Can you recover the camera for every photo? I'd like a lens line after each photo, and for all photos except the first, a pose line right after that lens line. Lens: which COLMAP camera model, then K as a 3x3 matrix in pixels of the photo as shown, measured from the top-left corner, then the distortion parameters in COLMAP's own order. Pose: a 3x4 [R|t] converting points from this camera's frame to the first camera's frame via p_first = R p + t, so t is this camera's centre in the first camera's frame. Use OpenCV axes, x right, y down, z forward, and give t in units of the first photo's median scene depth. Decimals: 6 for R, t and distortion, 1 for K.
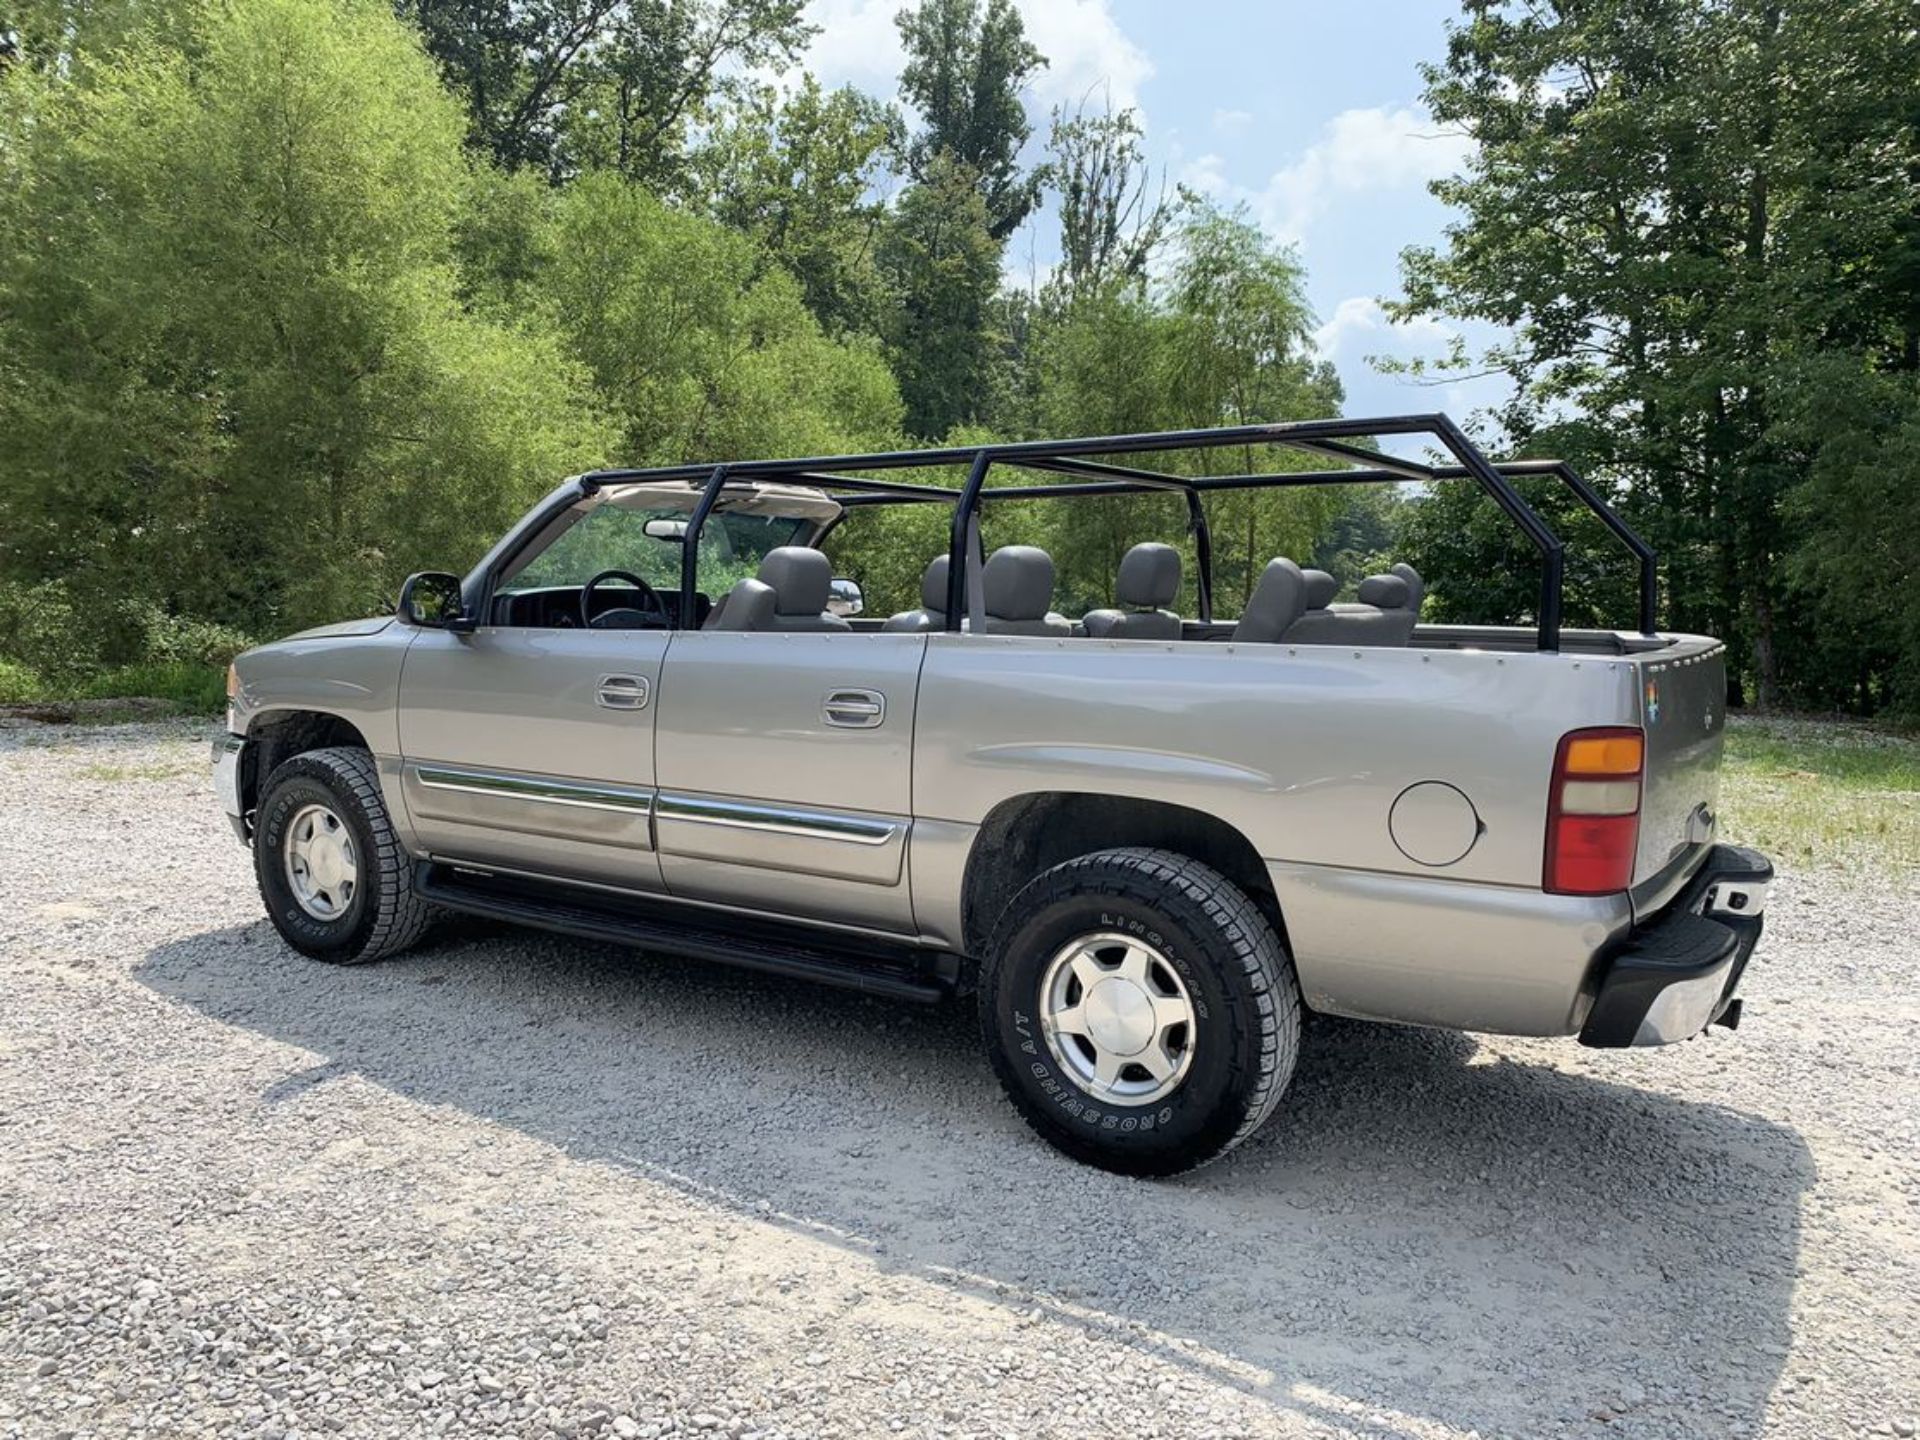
lens RADIAL K [[1461.8, 0, 960.0], [0, 1461.8, 720.0], [0, 0, 1]] dist [0.005847, -0.001063]
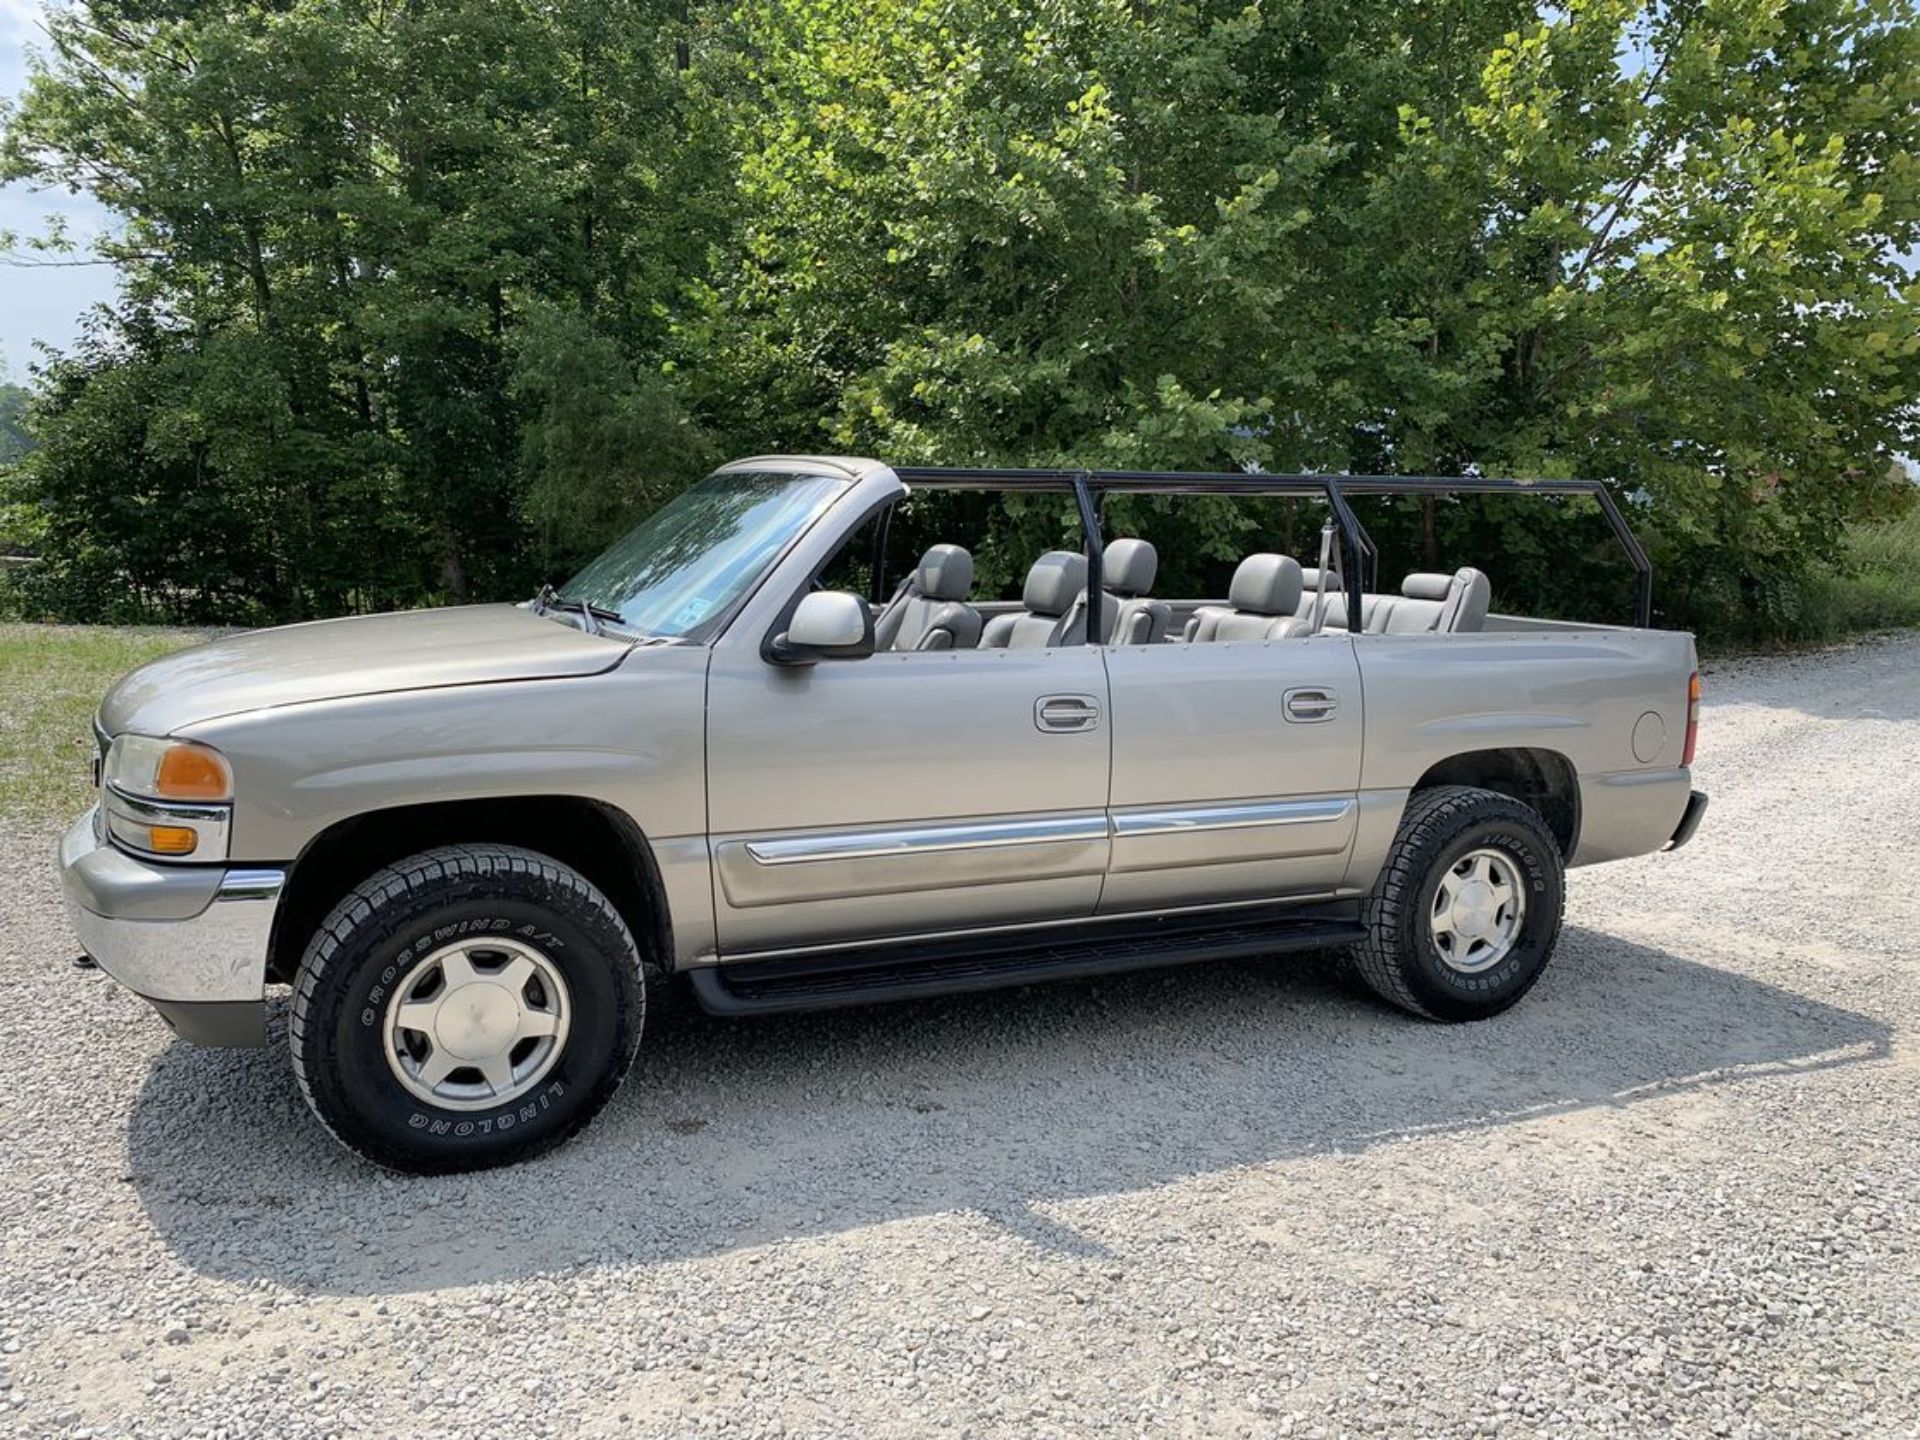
lens RADIAL K [[1472.5, 0, 972.5], [0, 1472.5, 700.8], [0, 0, 1]] dist [0.008029, -0.001356]
pose [[0.509477, -0.099387, 0.854725, -0.162609], [0.056279, 0.995029, 0.082155, -0.016591], [-0.858642, 0.006247, 0.512538, 0.086769]]
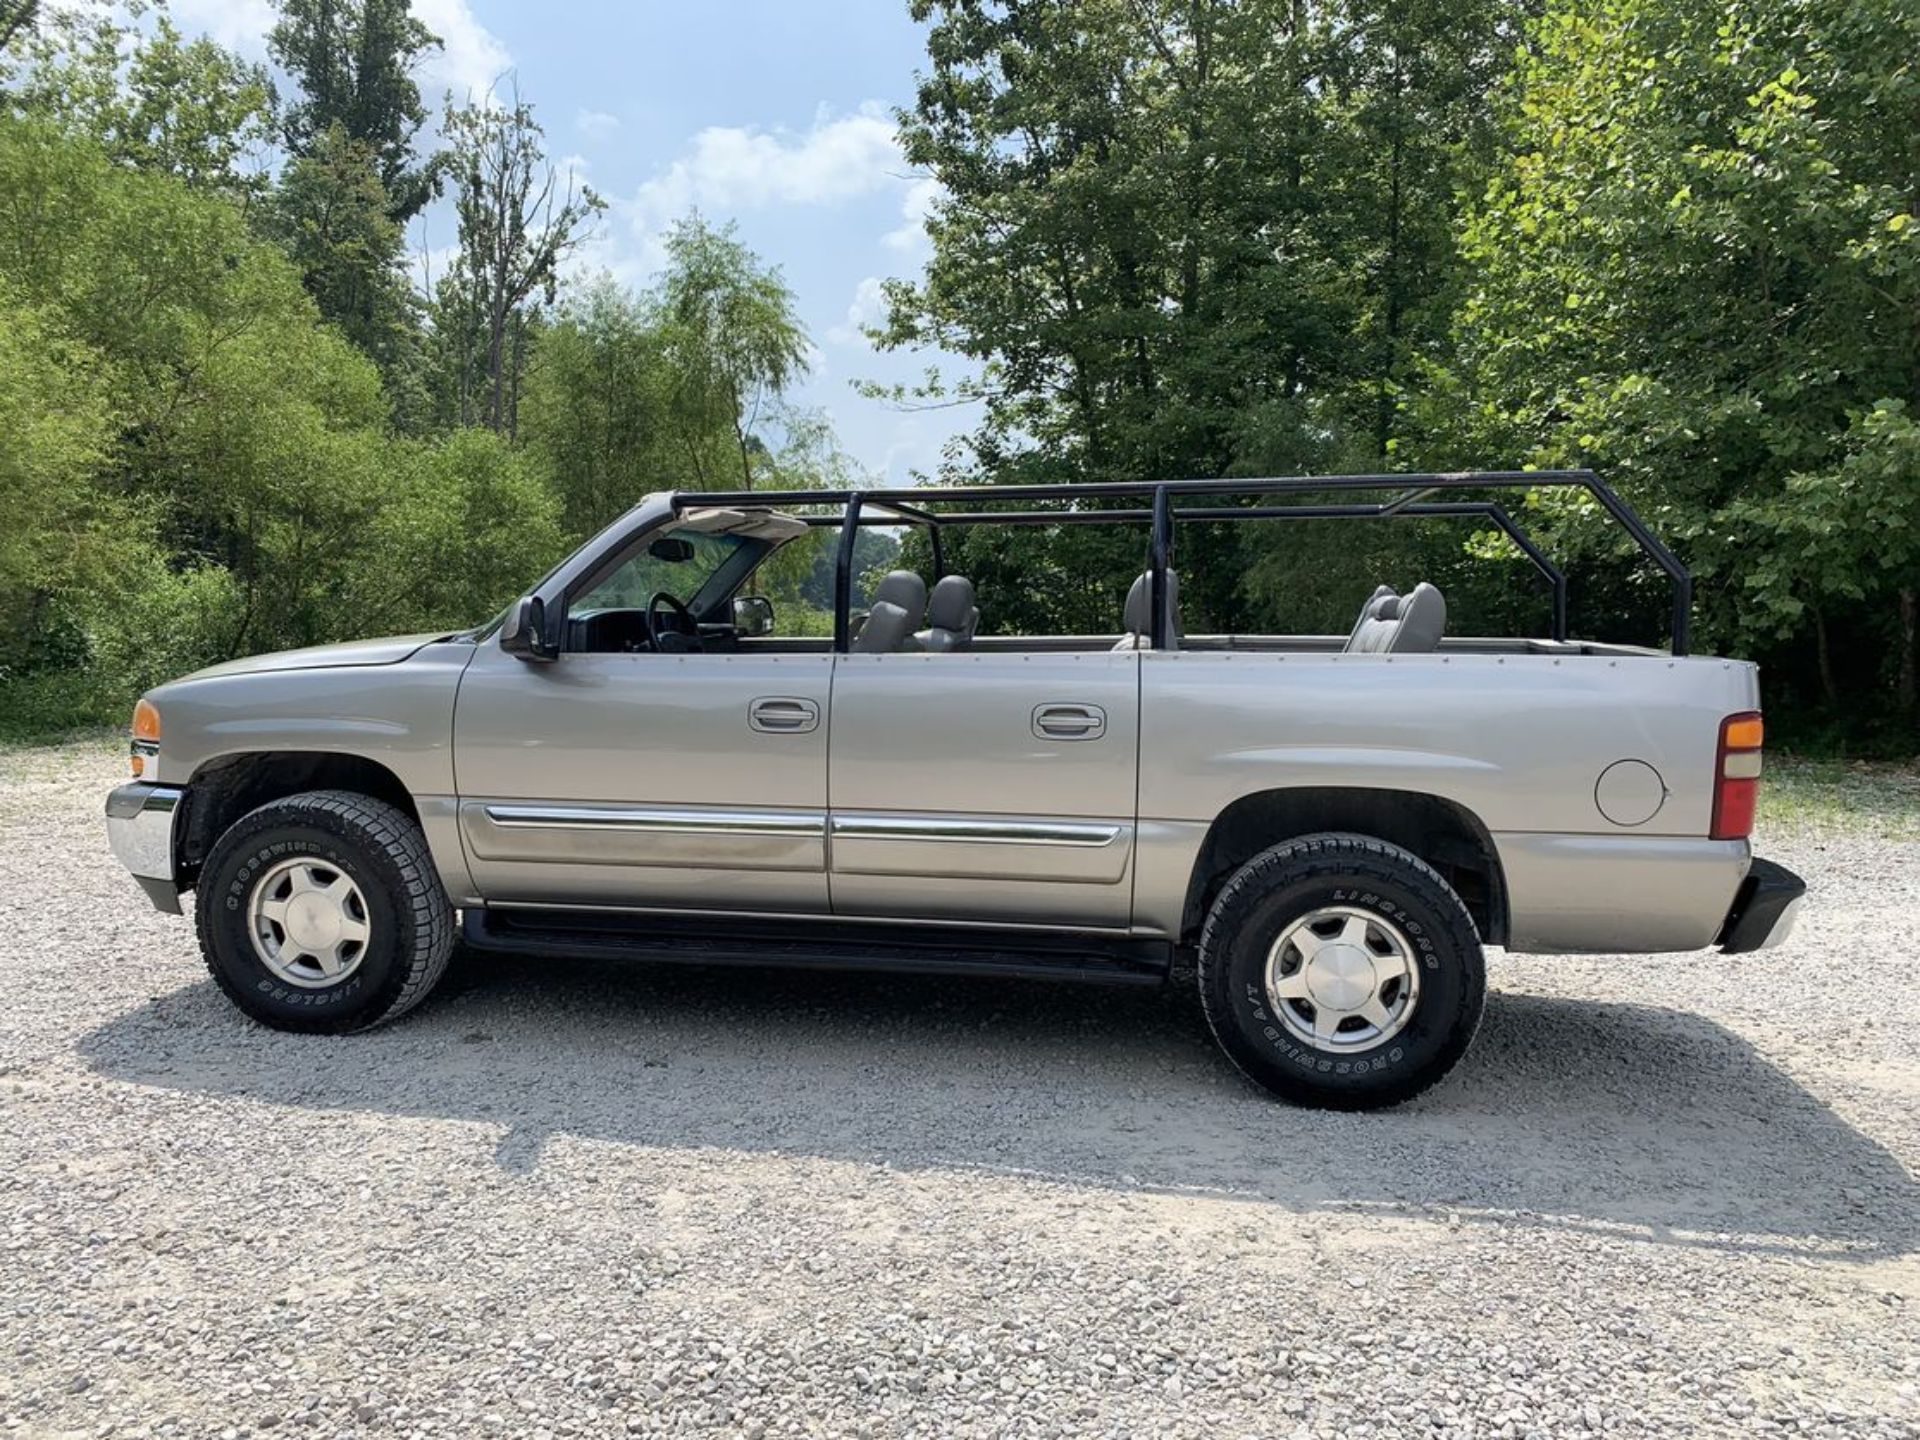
lens RADIAL K [[1463.6, 0, 960.5], [0, 1463.6, 730.4], [0, 0, 1]] dist [0.007457, -0.009591]
pose [[0.917634, -0.038968, 0.395512, -0.078260], [0.039003, 0.999207, 0.007956, -0.001930], [-0.395509, 0.008125, 0.918426, 0.005461]]
